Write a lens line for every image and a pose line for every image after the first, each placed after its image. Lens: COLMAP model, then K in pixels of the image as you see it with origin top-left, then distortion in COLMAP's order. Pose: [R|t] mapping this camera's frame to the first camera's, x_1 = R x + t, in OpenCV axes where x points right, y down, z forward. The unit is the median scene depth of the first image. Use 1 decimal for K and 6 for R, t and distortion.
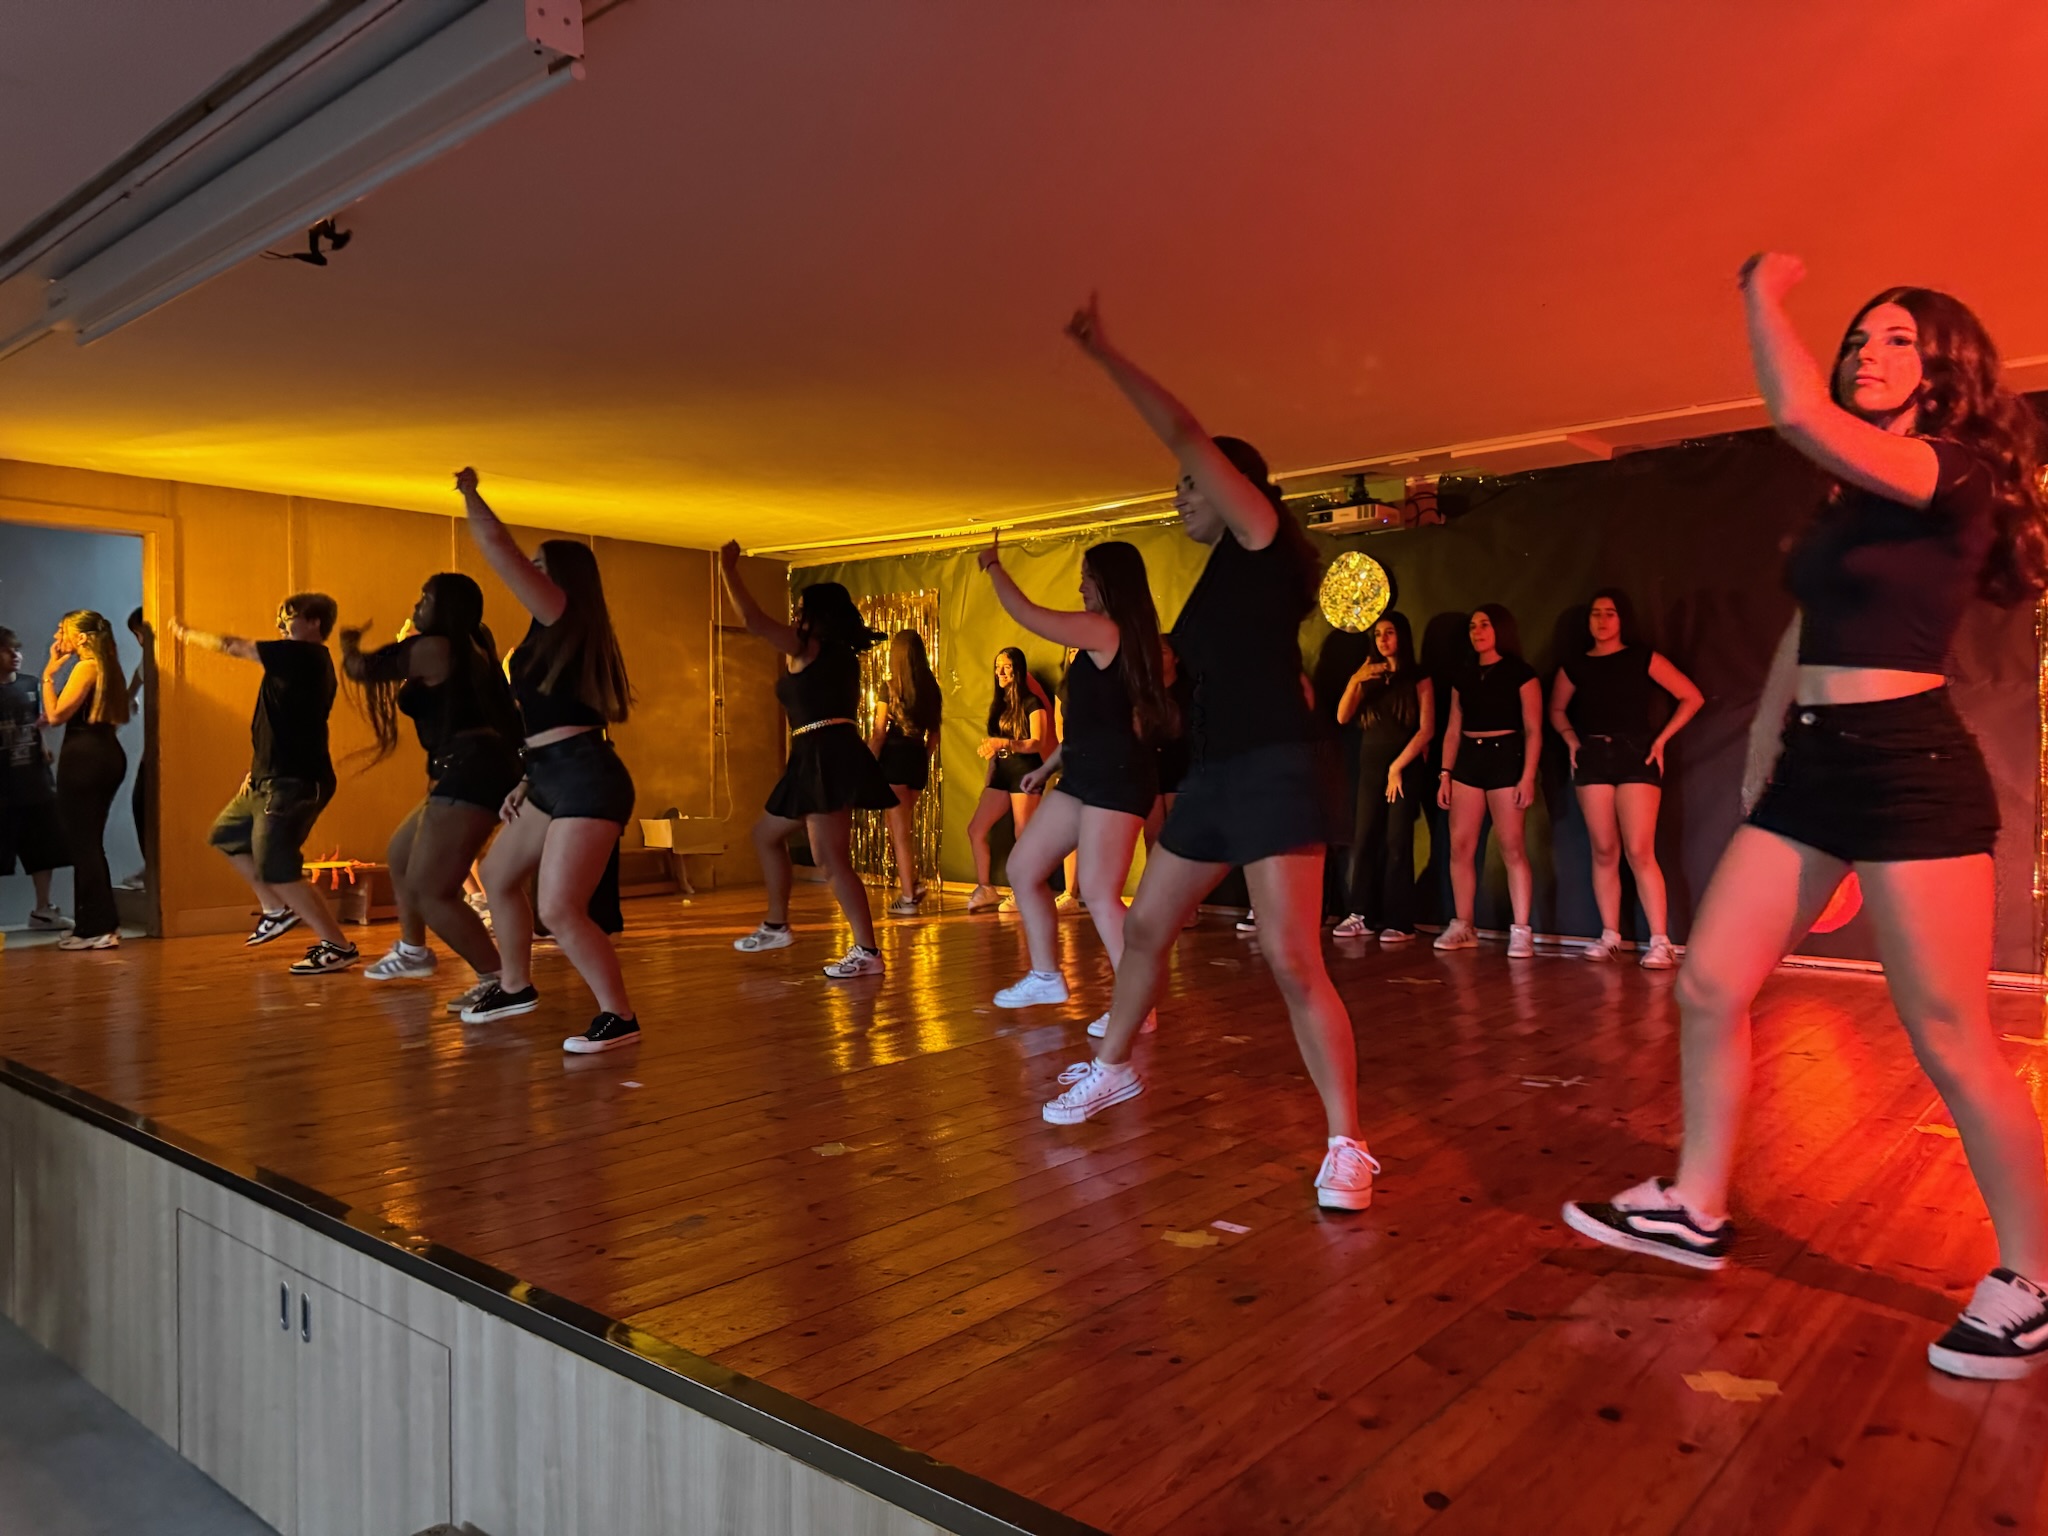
lens RADIAL K [[1439.6, 0, 1017.9], [0, 1439.6, 760.4], [0, 0, 1]] dist [0.026988, -0.040550]
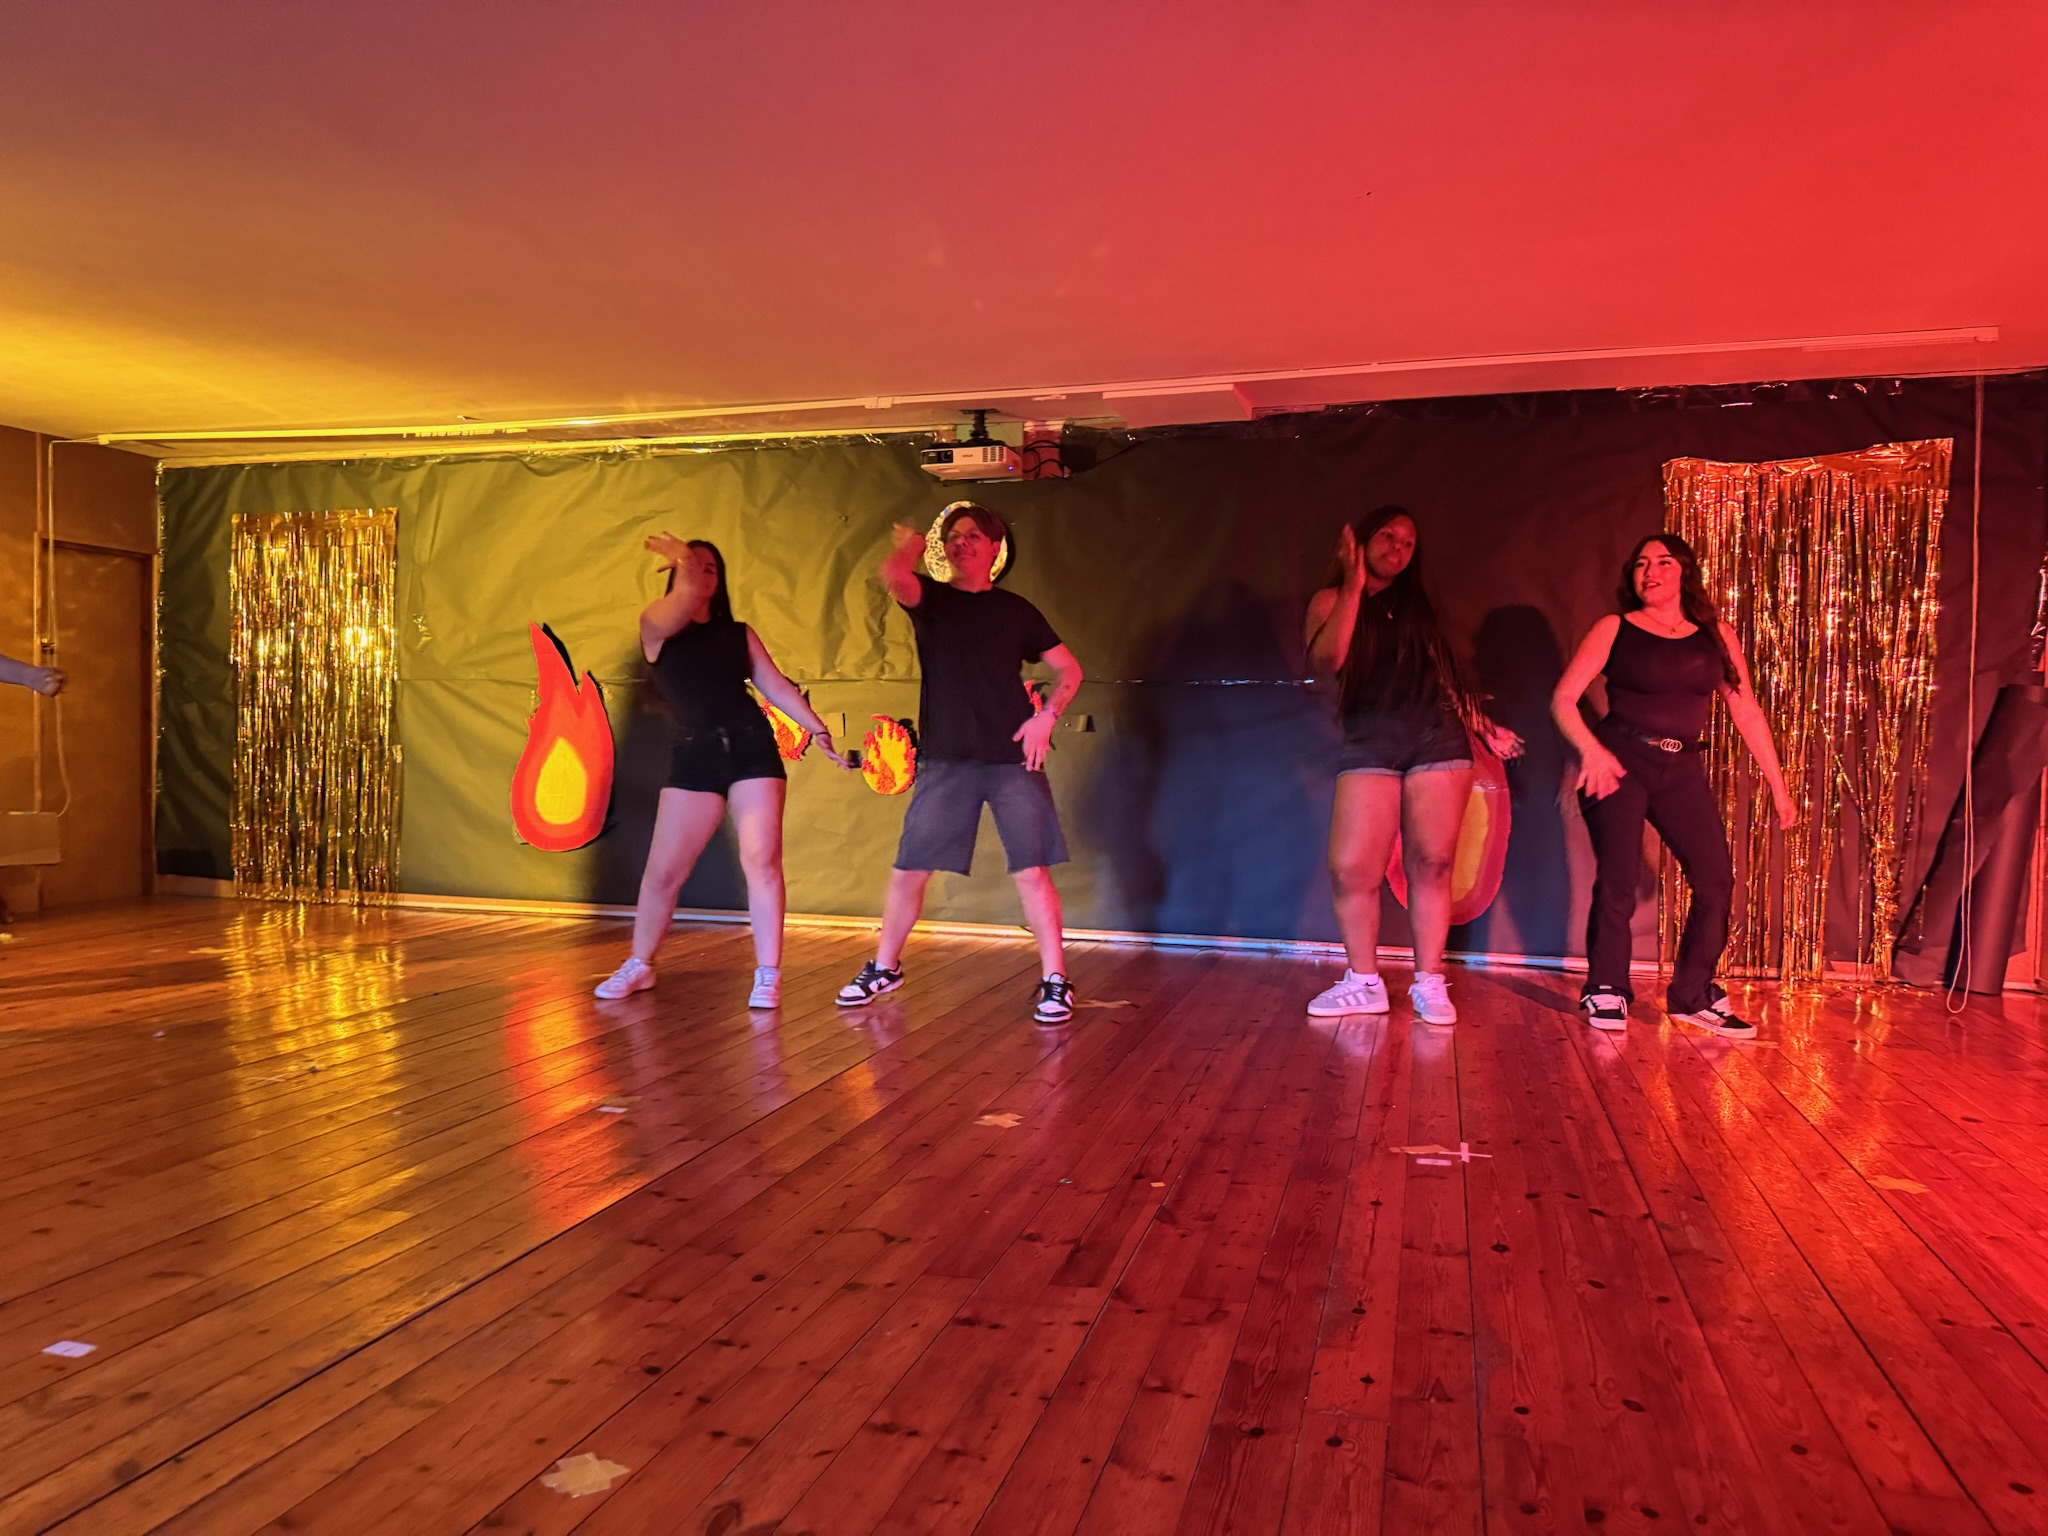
lens RADIAL K [[1439.6, 0, 1061.7], [0, 1439.6, 768.6], [0, 0, 1]] dist [0.026988, -0.040550]
pose [[0.900930, 0.006331, 0.433918, -0.089055], [-0.015839, 0.999707, 0.018301, -0.001570], [-0.433675, -0.023361, 0.900766, 0.198456]]
